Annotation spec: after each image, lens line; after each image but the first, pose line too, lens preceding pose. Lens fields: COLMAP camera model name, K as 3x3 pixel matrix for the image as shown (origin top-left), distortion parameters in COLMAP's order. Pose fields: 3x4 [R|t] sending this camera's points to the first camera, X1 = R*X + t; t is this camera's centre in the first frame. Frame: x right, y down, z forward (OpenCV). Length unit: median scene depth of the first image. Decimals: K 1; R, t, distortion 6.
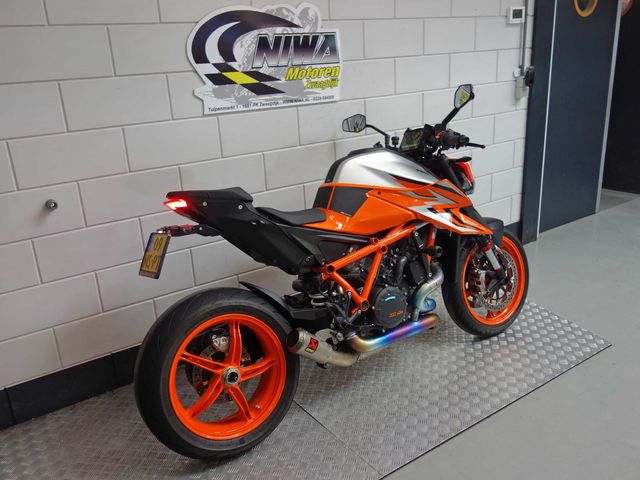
lens RADIAL K [[563.9, 0, 320.4], [0, 563.9, 238.0], [0, 0, 1]] dist [-0.004128, 0.022253]
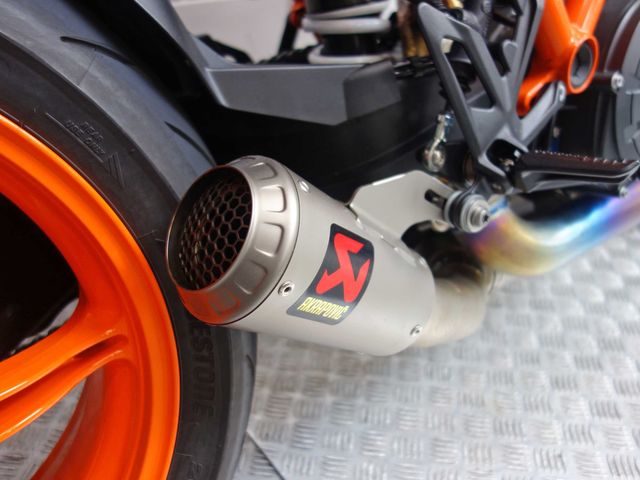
lens RADIAL K [[563.9, 0, 318.7], [0, 563.9, 240.8], [0, 0, 1]] dist [-0.004128, 0.022253]
pose [[0.997581, 0.015670, 0.067723, -0.029897], [-0.031737, 0.969465, 0.243169, 0.141838], [-0.061844, -0.244730, 0.967617, 0.837357]]
